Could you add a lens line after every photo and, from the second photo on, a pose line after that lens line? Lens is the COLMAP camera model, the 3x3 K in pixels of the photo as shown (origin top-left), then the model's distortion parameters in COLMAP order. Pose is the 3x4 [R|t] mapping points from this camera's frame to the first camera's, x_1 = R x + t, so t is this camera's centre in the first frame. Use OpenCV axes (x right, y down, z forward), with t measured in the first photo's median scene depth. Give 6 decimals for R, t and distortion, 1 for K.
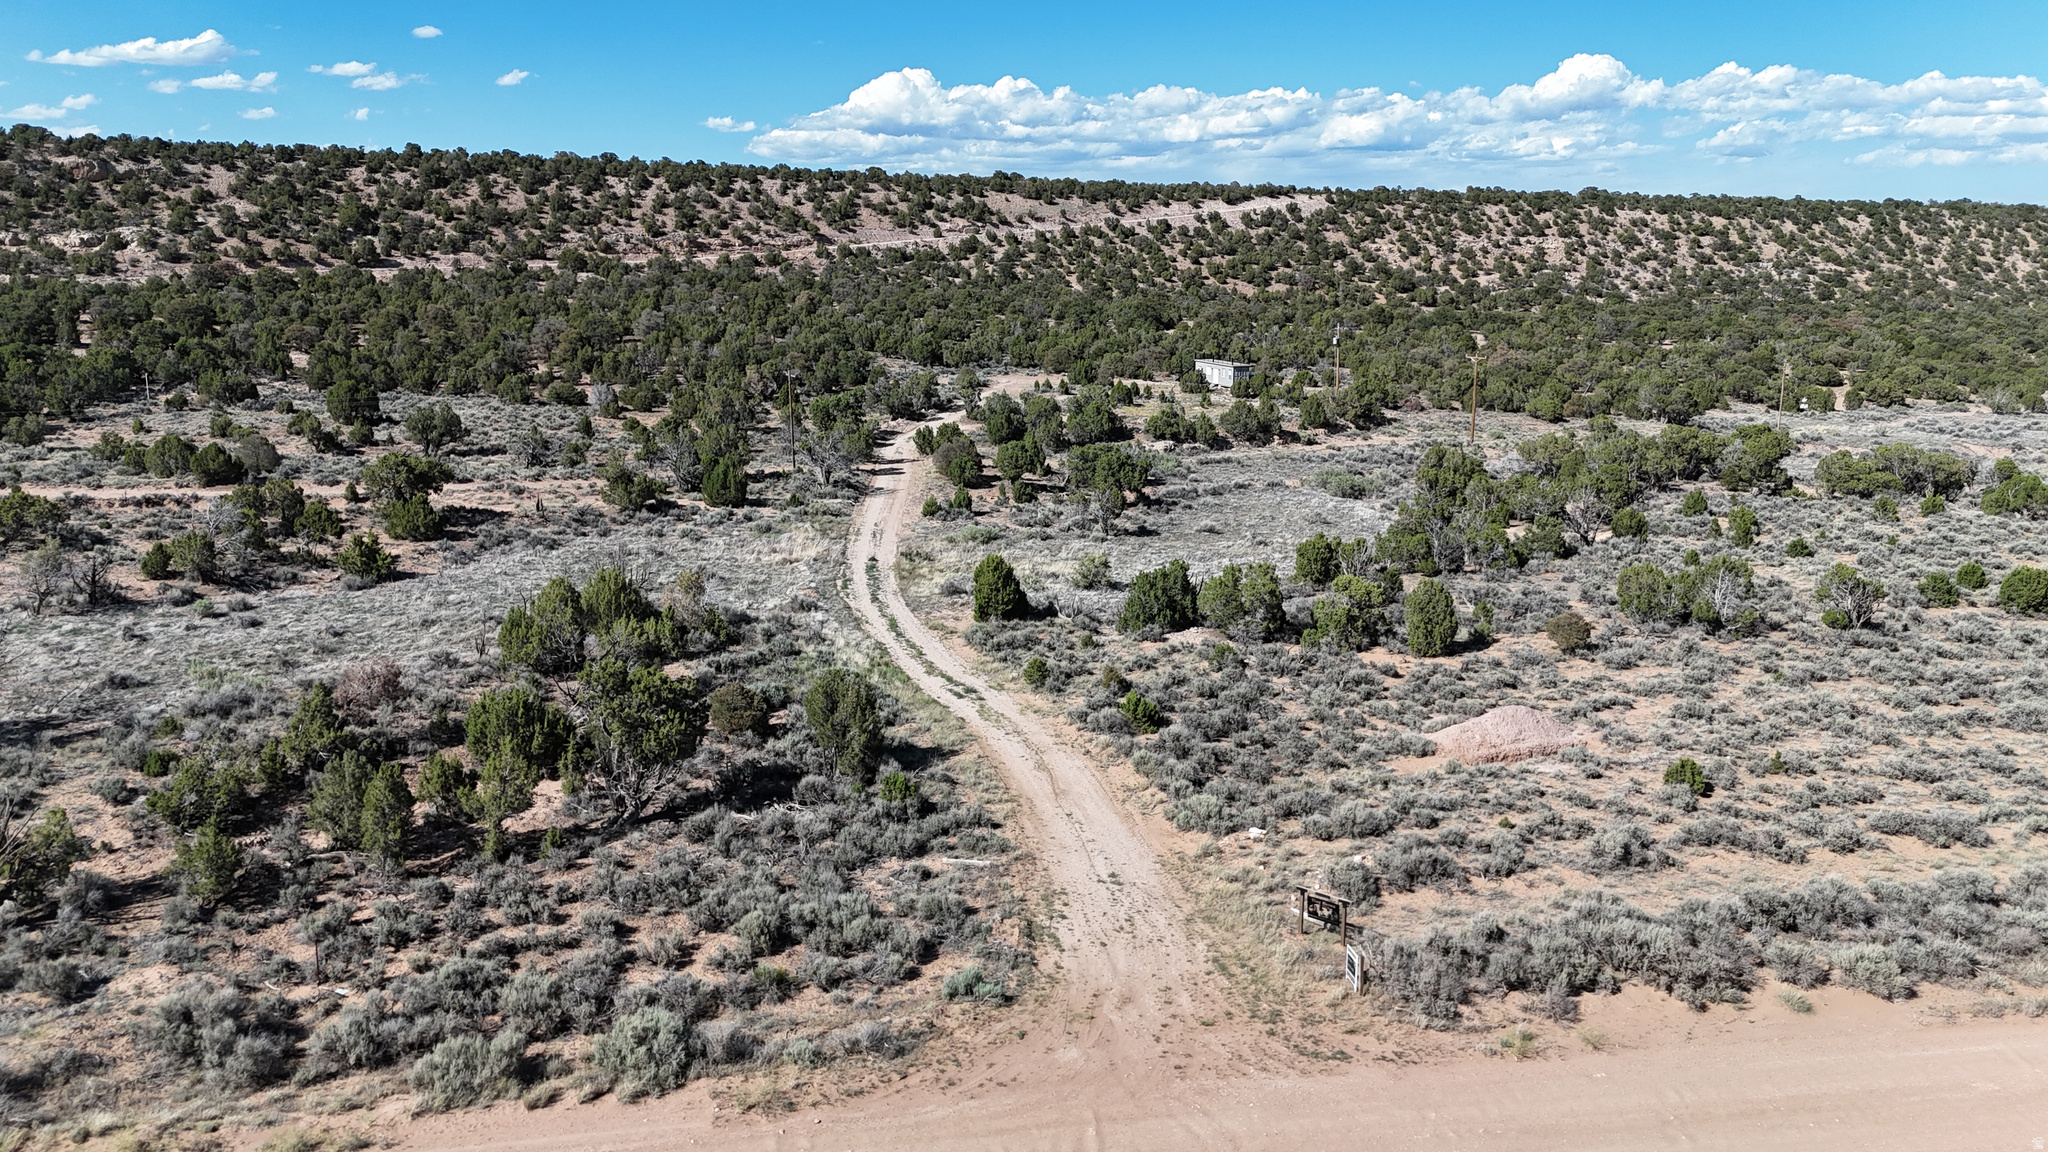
lens RADIAL K [[1501.5, 0, 1022.8], [0, 1501.5, 583.4], [0, 0, 1]] dist [0.073320, -0.070481]
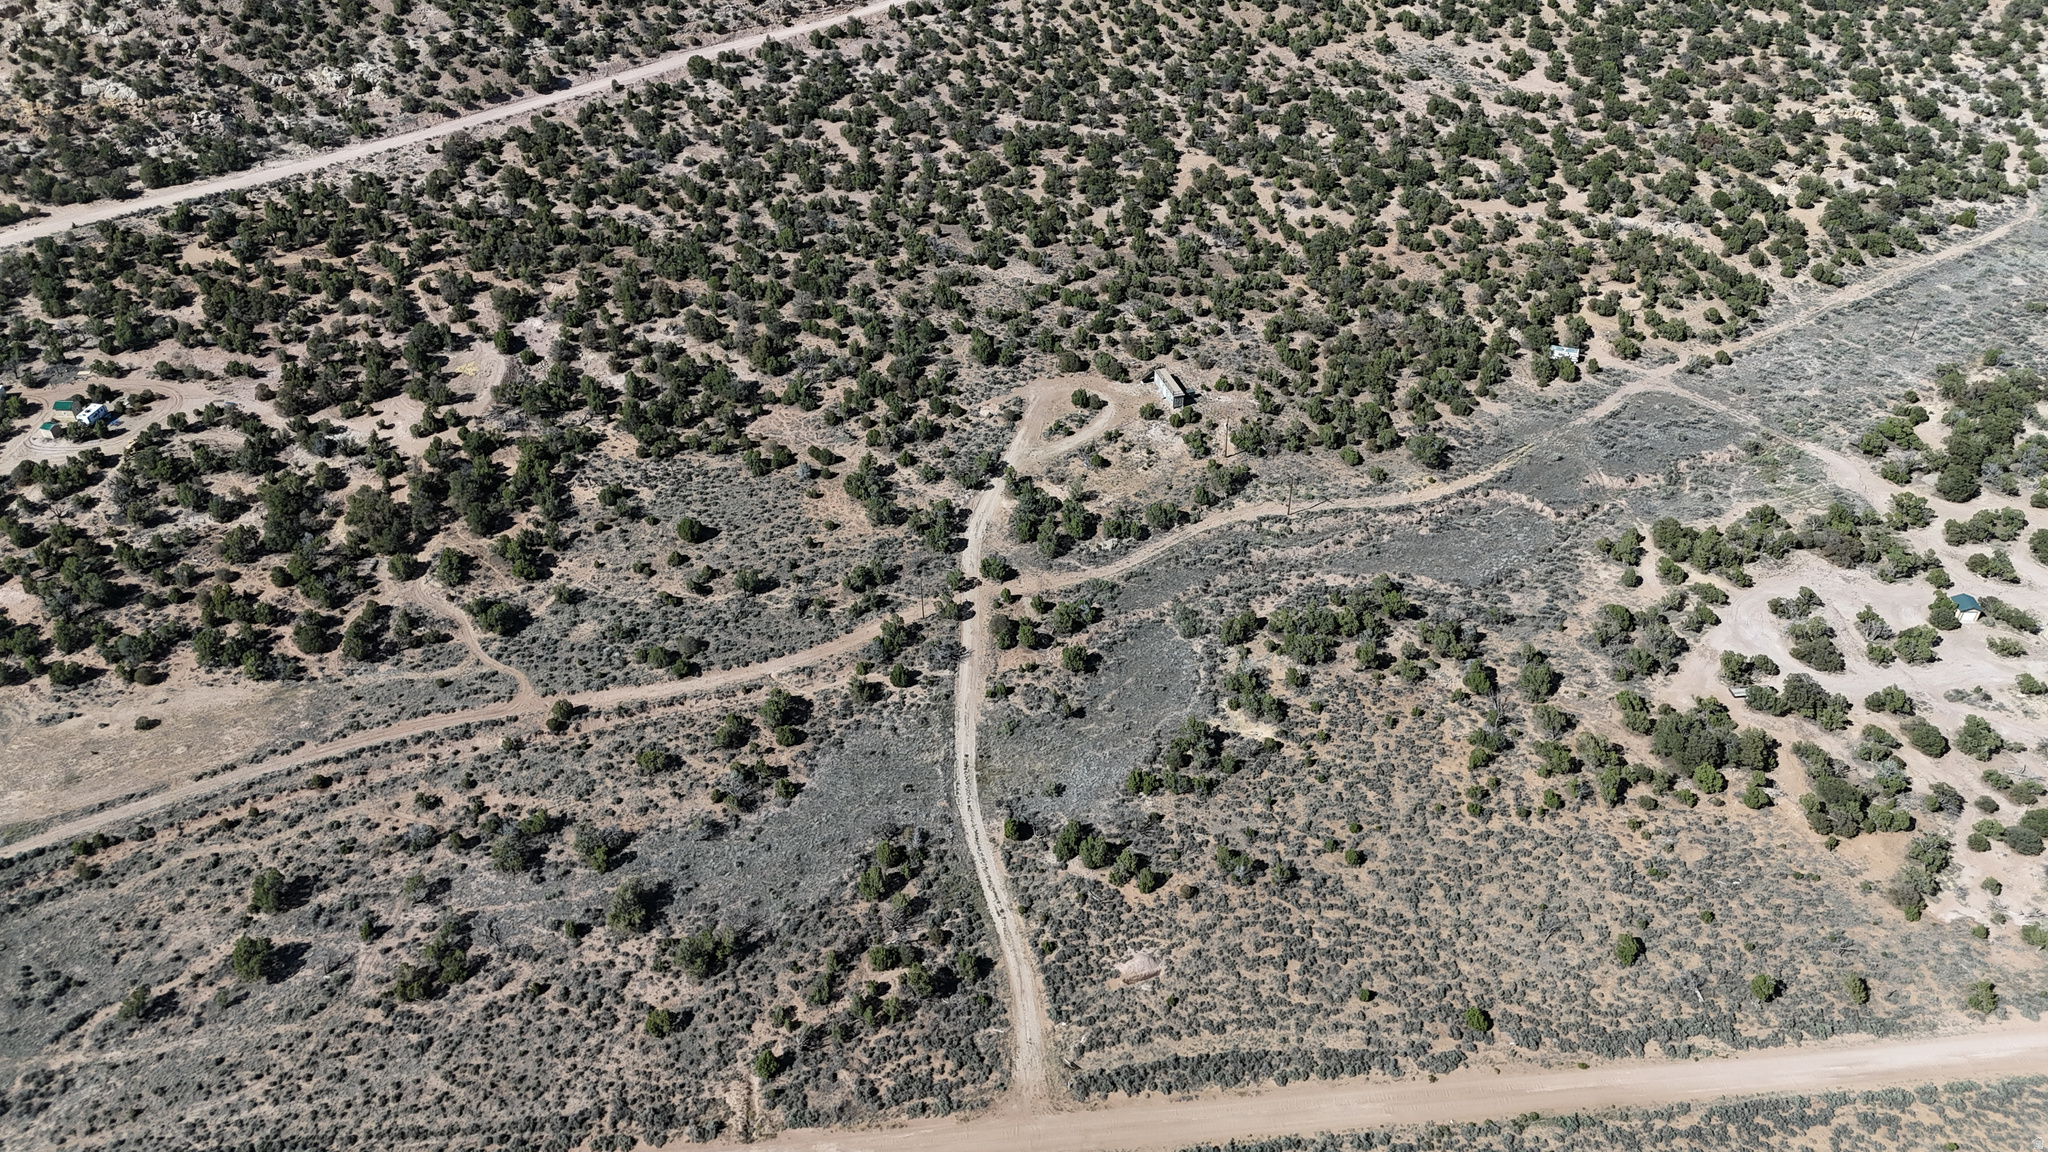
lens RADIAL K [[1501.5, 0, 1017.4], [0, 1501.5, 575.9], [0, 0, 1]] dist [0.073320, -0.070481]
pose [[0.999138, 0.018088, -0.037362, 0.017731], [-0.000884, 0.909137, 0.416496, -0.320251], [0.041501, -0.416104, 0.908370, -0.277236]]
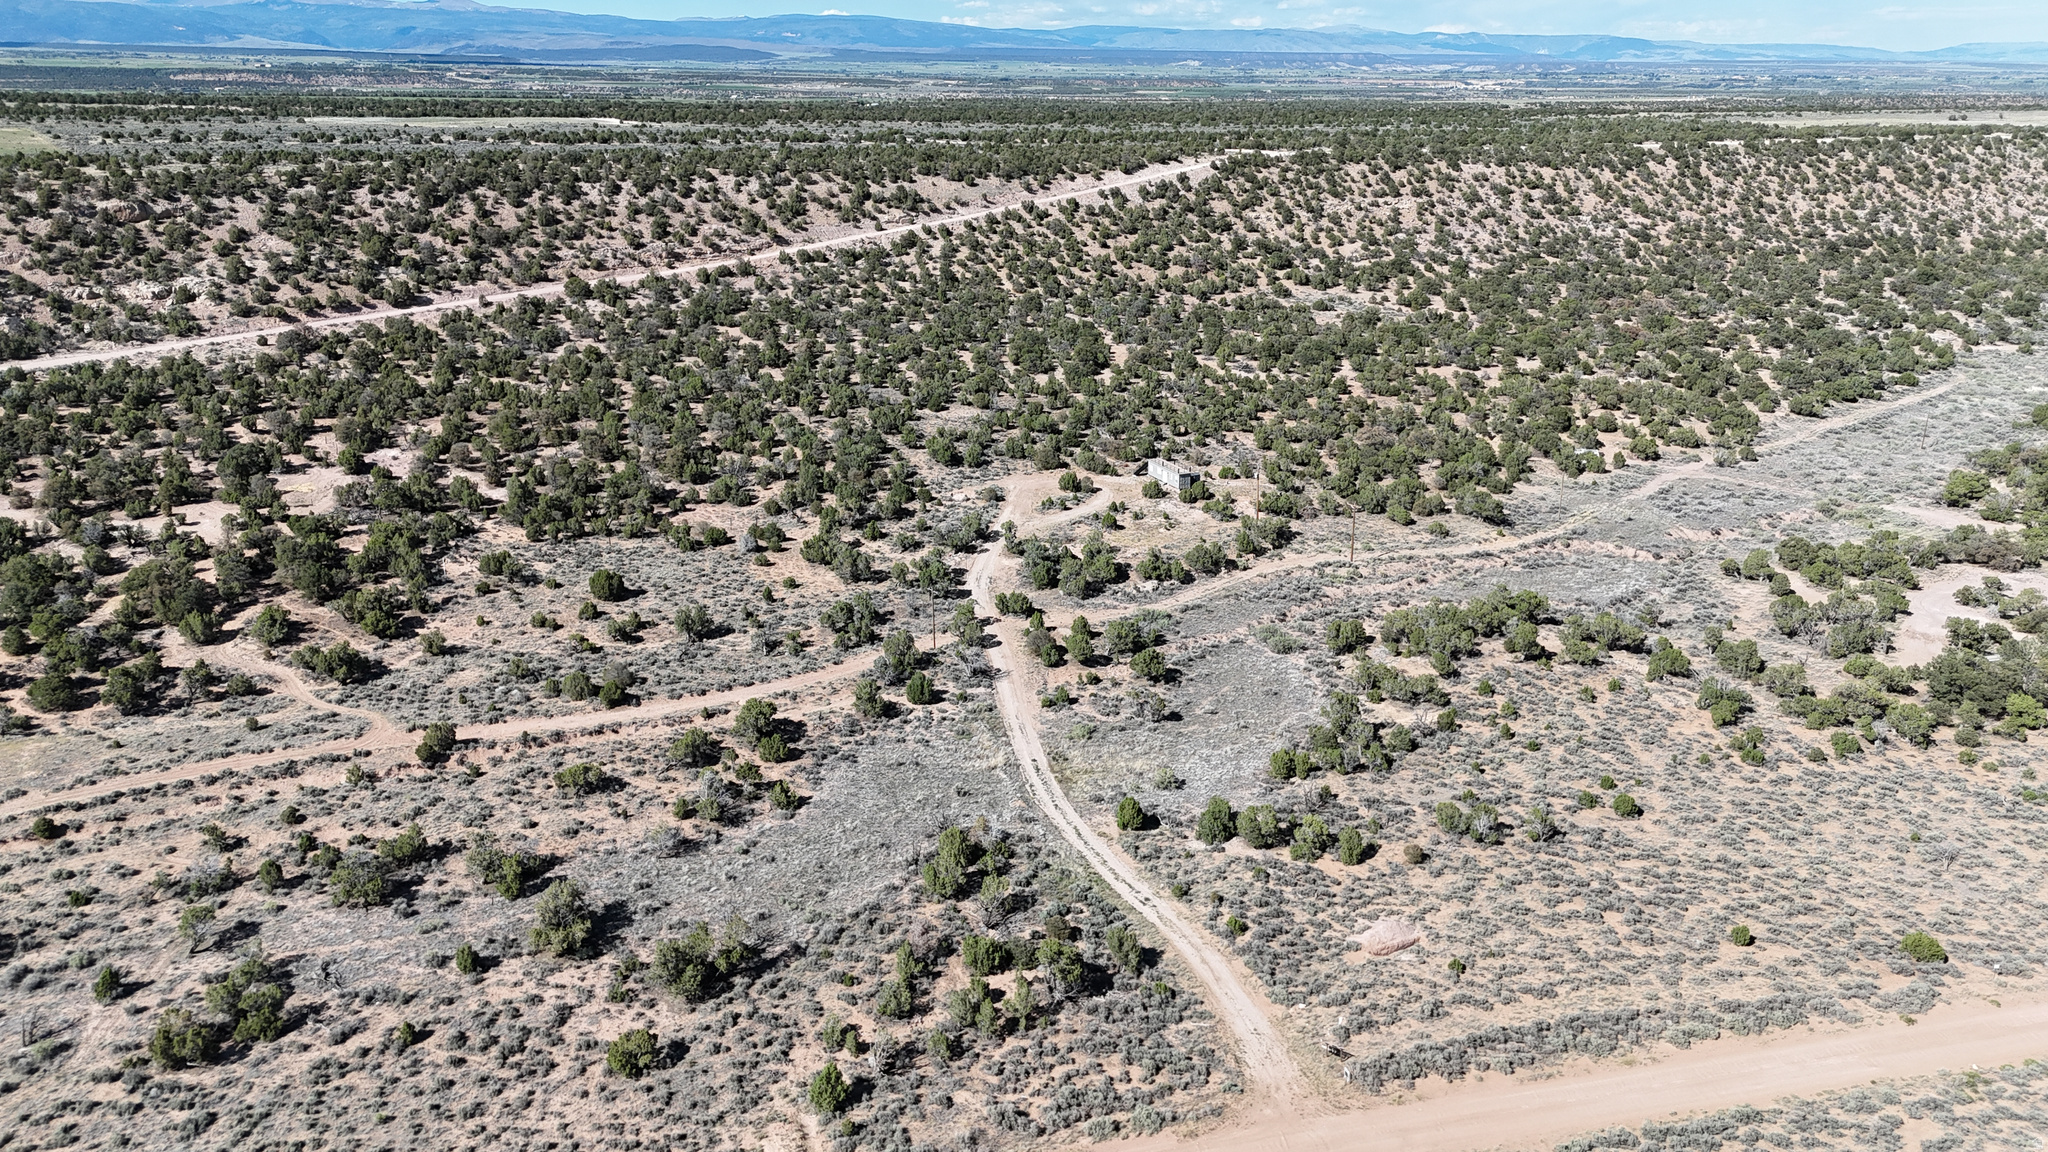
lens RADIAL K [[1501.5, 0, 1022.0], [0, 1501.5, 578.7], [0, 0, 1]] dist [0.073320, -0.070481]
pose [[0.995663, -0.034546, 0.086378, -0.062373], [0.024885, 0.993562, 0.110519, -0.102228], [-0.089640, -0.107890, 0.990113, -0.176531]]
